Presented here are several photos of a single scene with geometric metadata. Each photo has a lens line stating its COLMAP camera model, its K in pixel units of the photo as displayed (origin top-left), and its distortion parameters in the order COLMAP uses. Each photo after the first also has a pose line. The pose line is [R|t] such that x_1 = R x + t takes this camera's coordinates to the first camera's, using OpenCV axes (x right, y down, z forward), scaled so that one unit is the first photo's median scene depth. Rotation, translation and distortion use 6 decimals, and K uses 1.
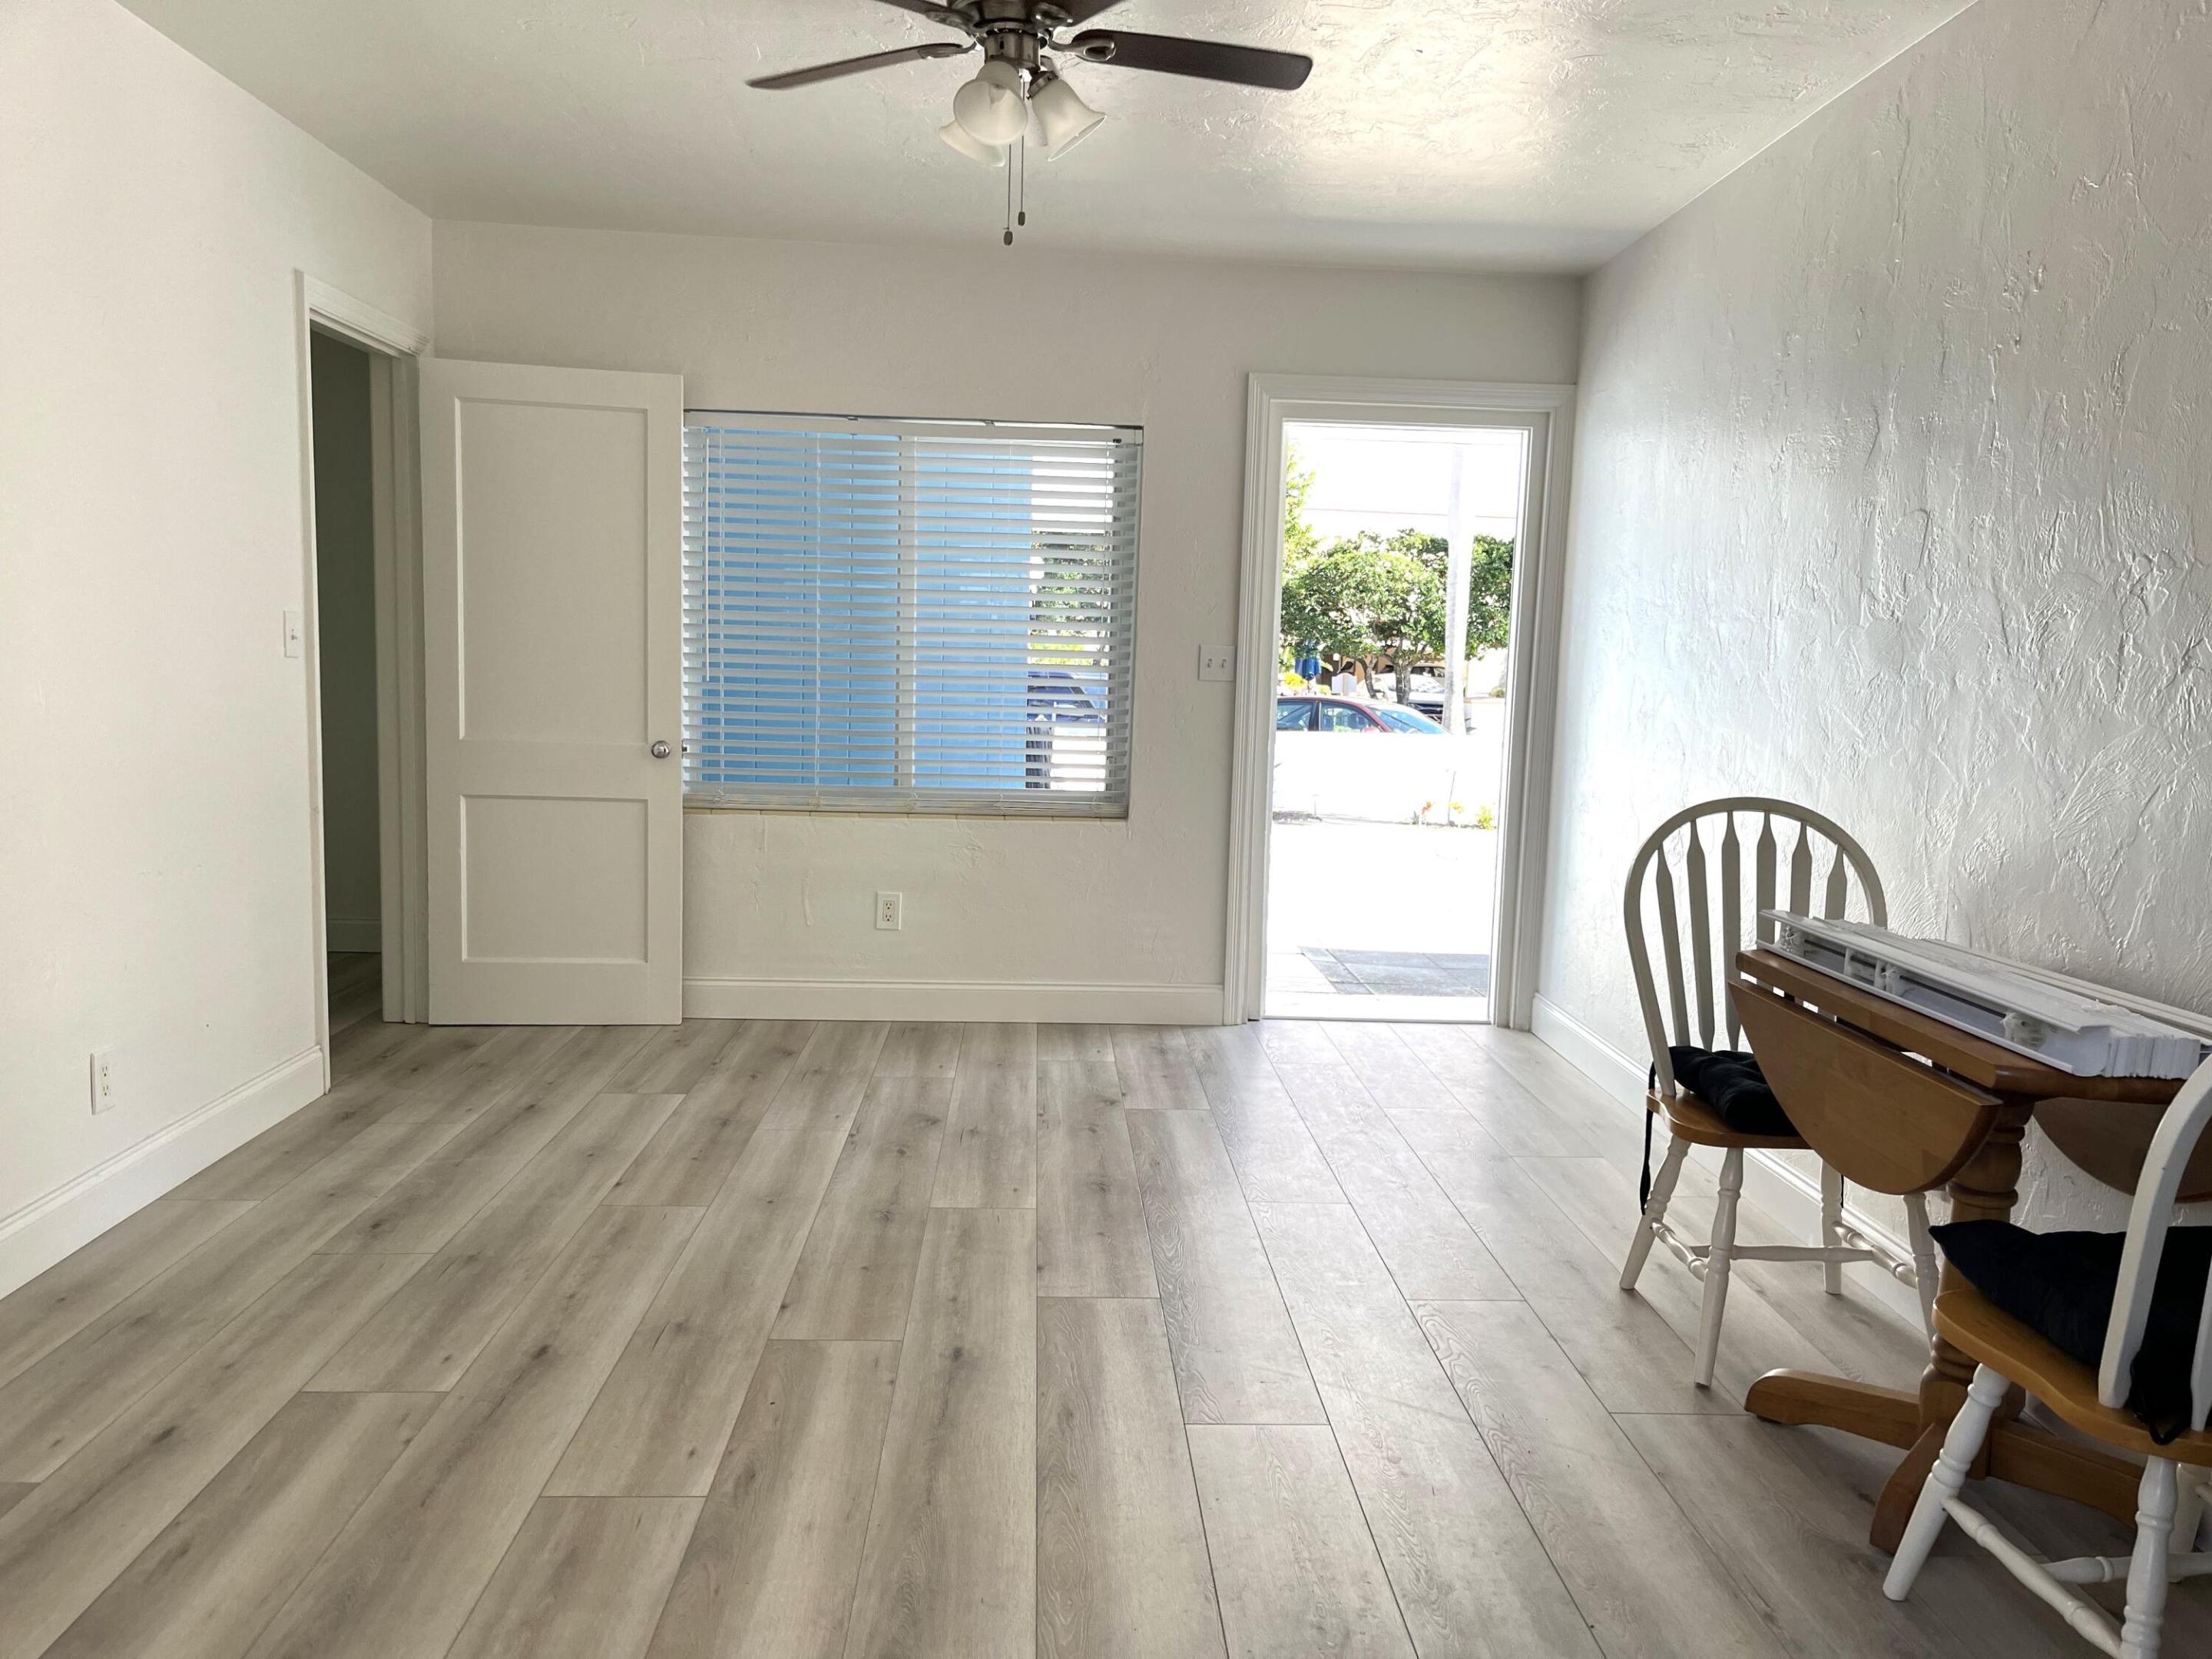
lens RADIAL K [[1676.7, 0, 1111.7], [0, 1676.7, 870.0], [0, 0, 1]] dist [0.068701, -0.112666]
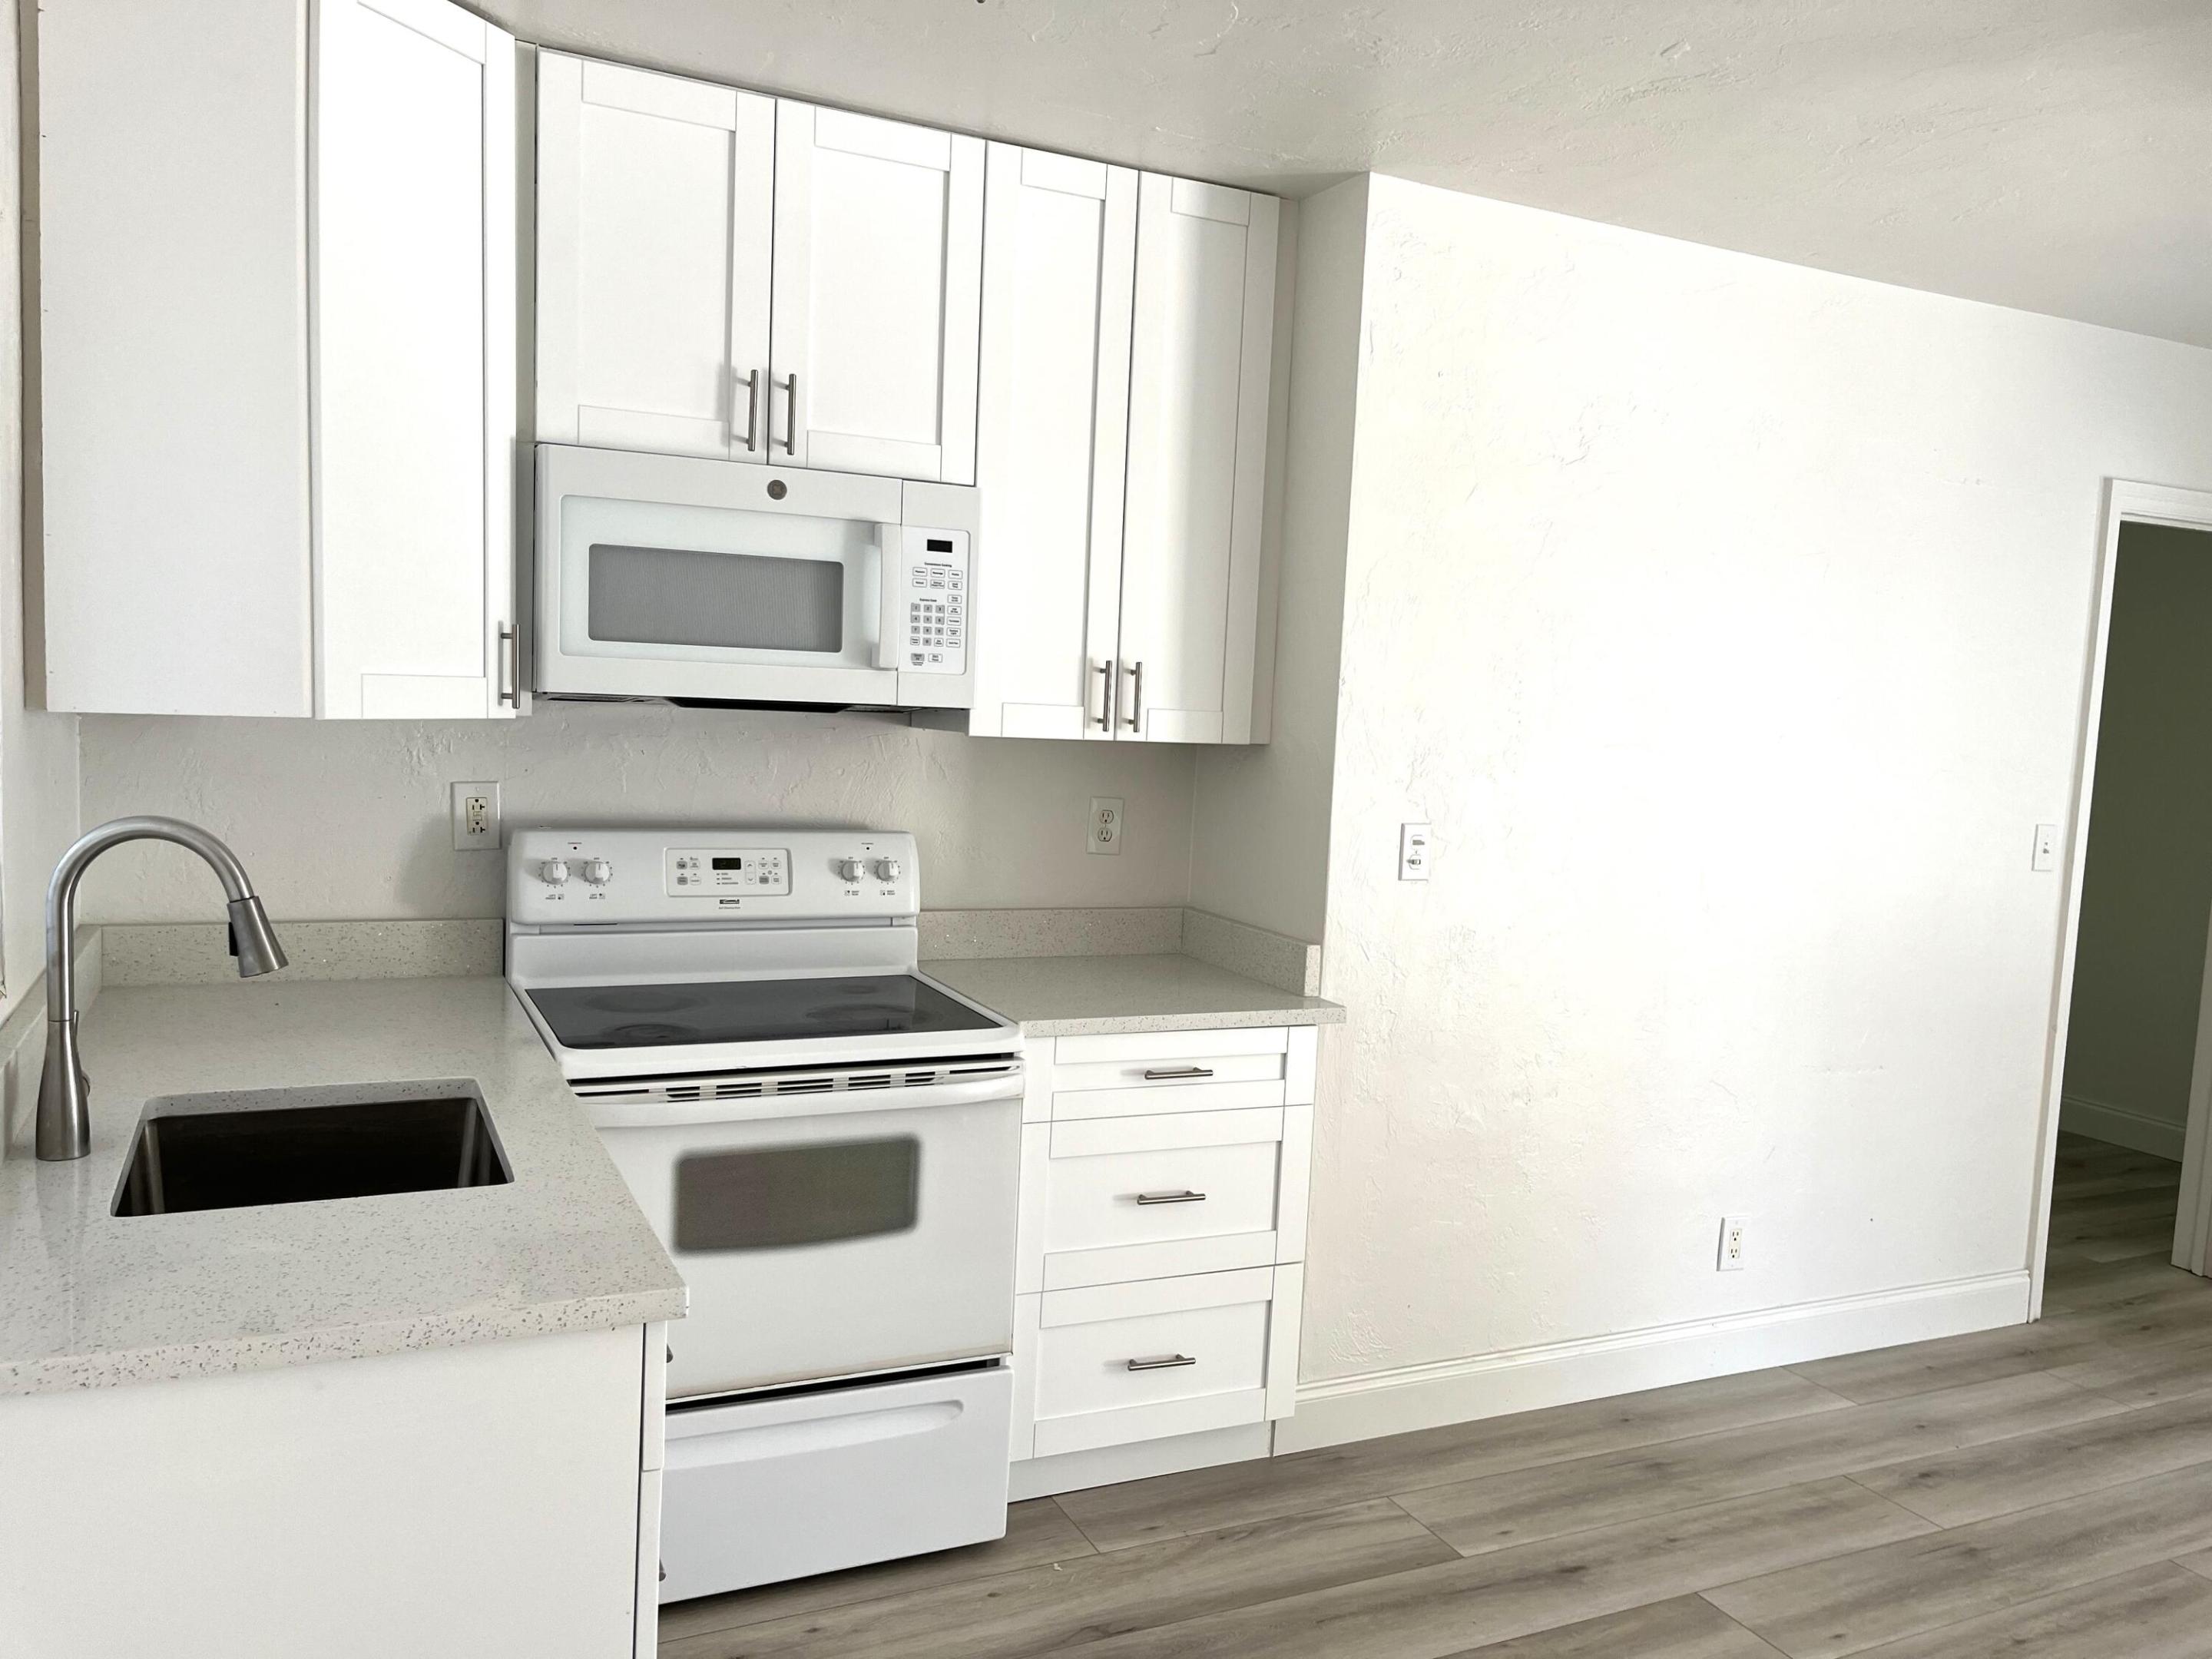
lens RADIAL K [[1676.7, 0, 1111.7], [0, 1676.7, 870.0], [0, 0, 1]] dist [0.068701, -0.112666]
pose [[0.391558, 0.096990, -0.915027, 0.189538], [-0.160618, 0.986366, 0.035821, -0.073347], [0.906026, 0.132944, 0.401799, 0.114659]]
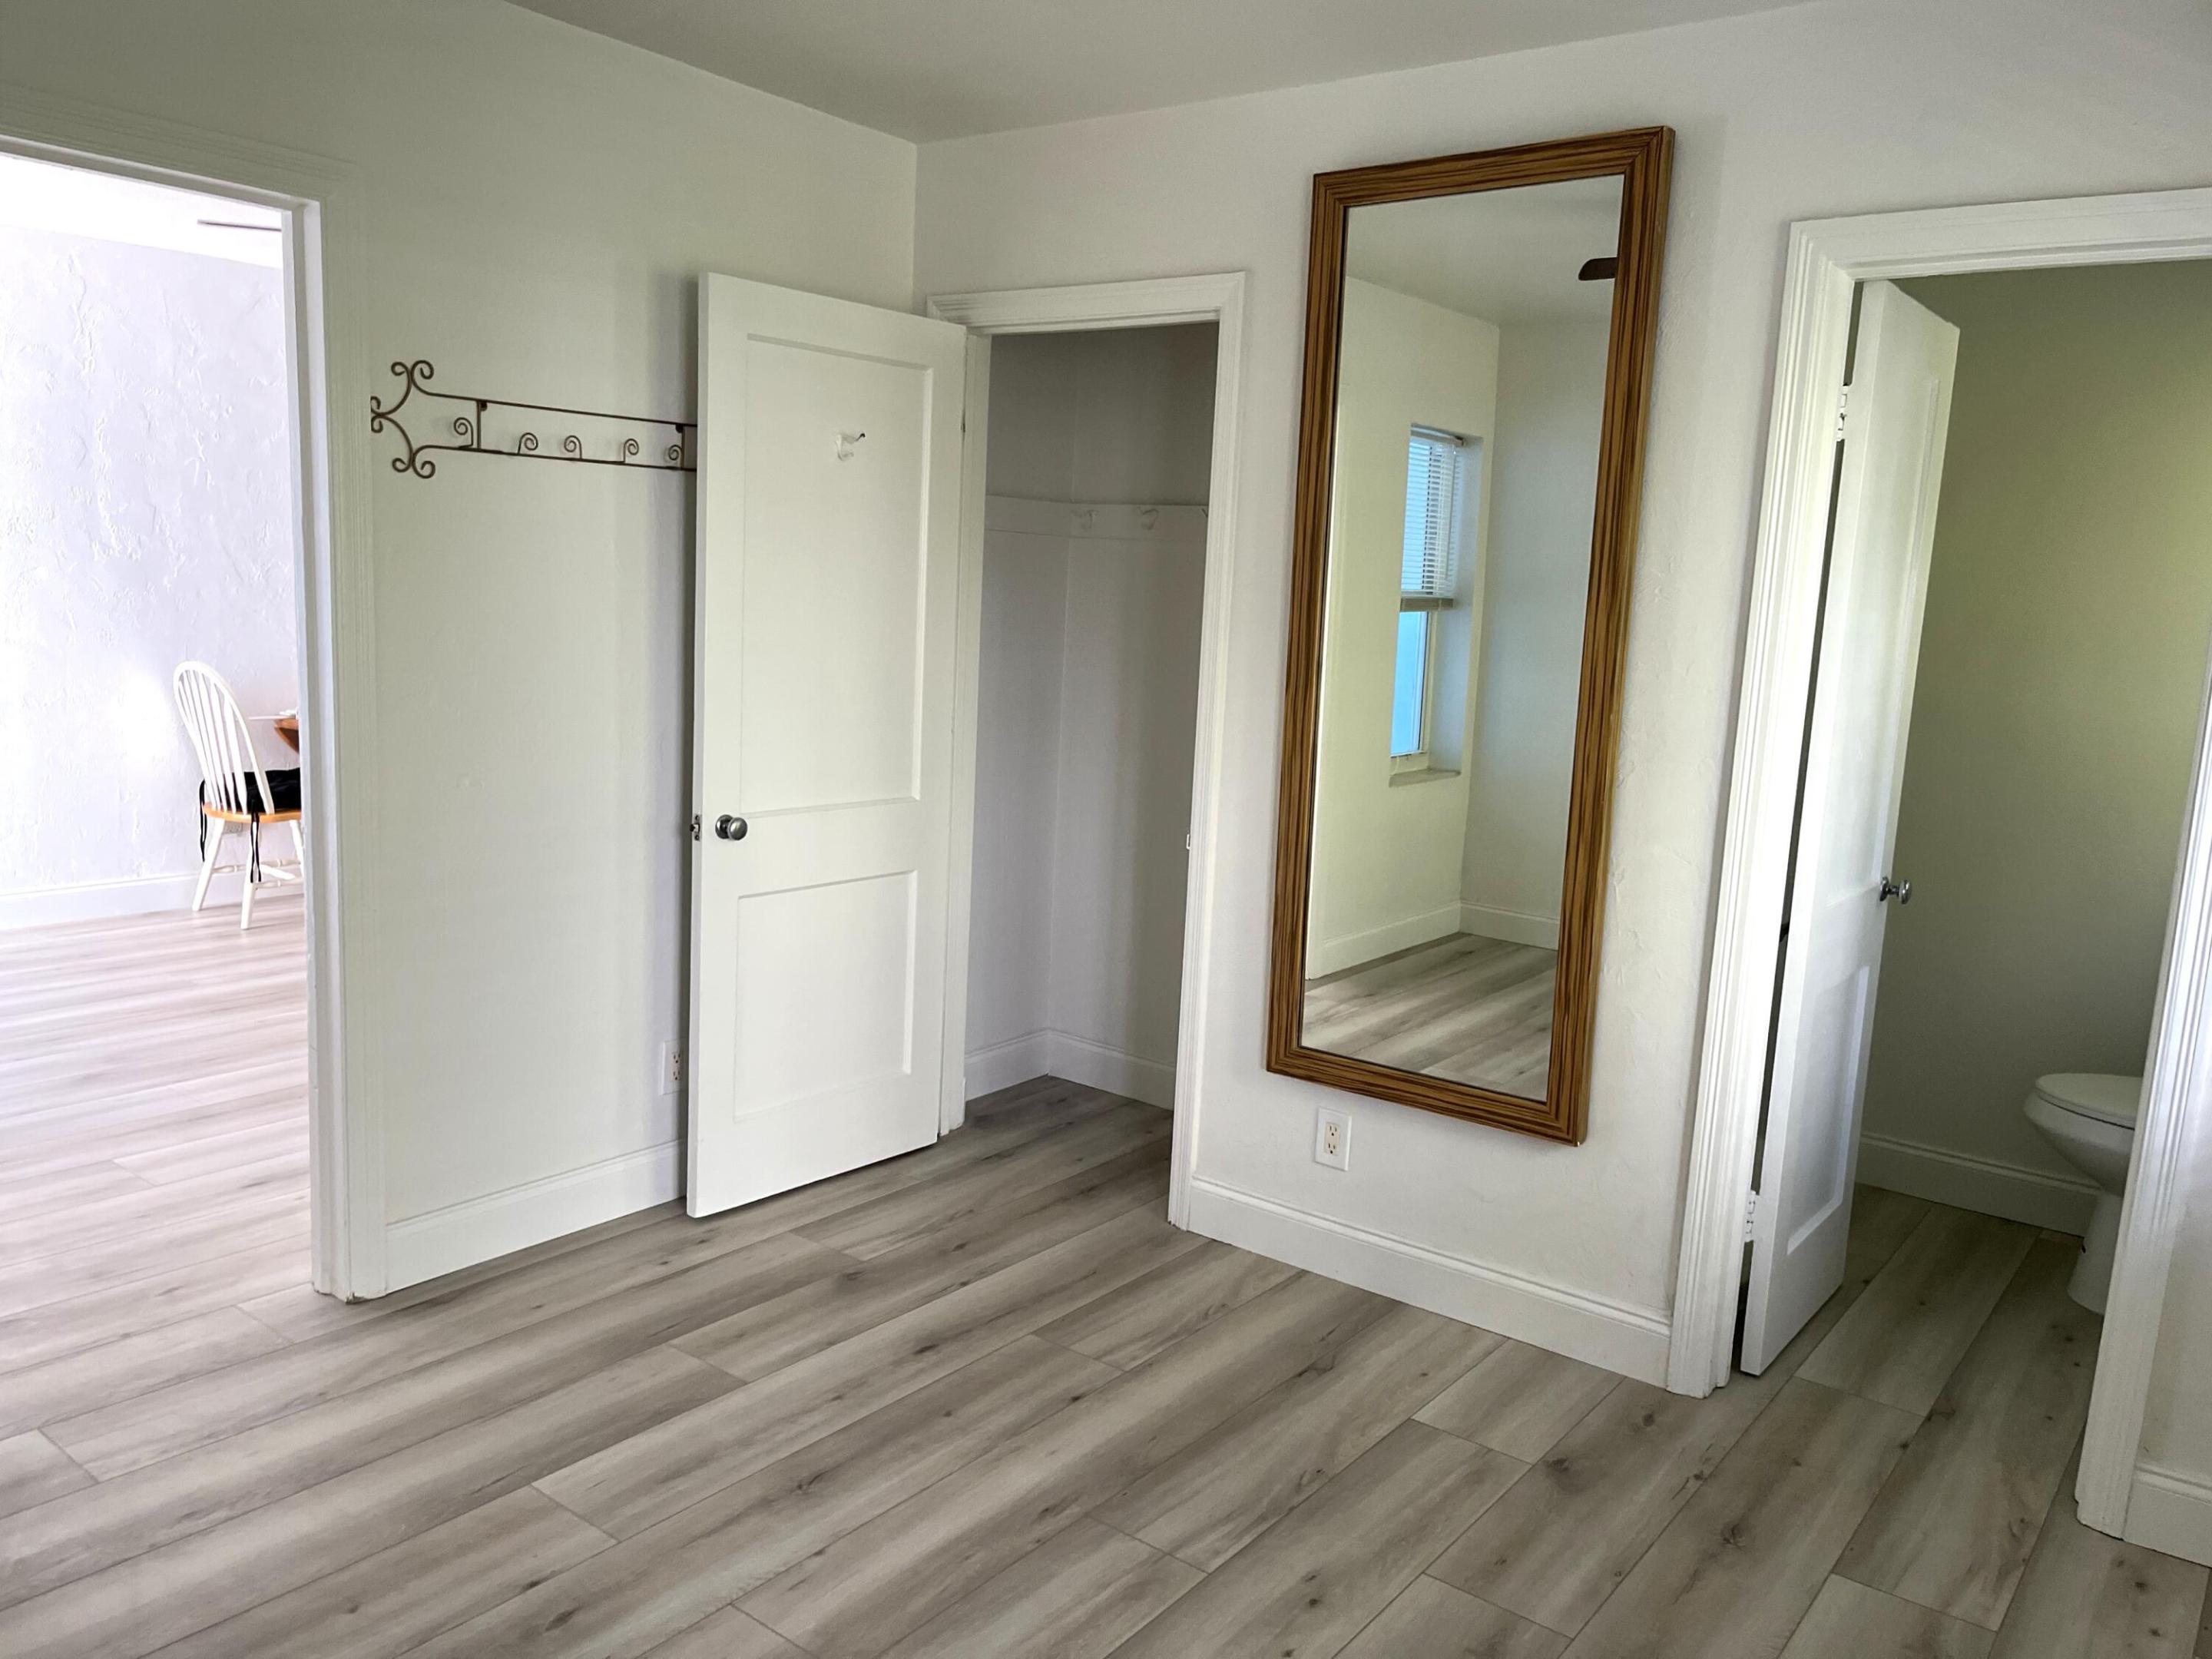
lens RADIAL K [[1676.7, 0, 1111.7], [0, 1676.7, 870.0], [0, 0, 1]] dist [0.068701, -0.112666]
pose [[-0.766253, -0.174439, 0.618407, -1.205354], [0.015894, 0.957003, 0.289643, -0.262475], [-0.642342, 0.231769, -0.730534, 1.328857]]
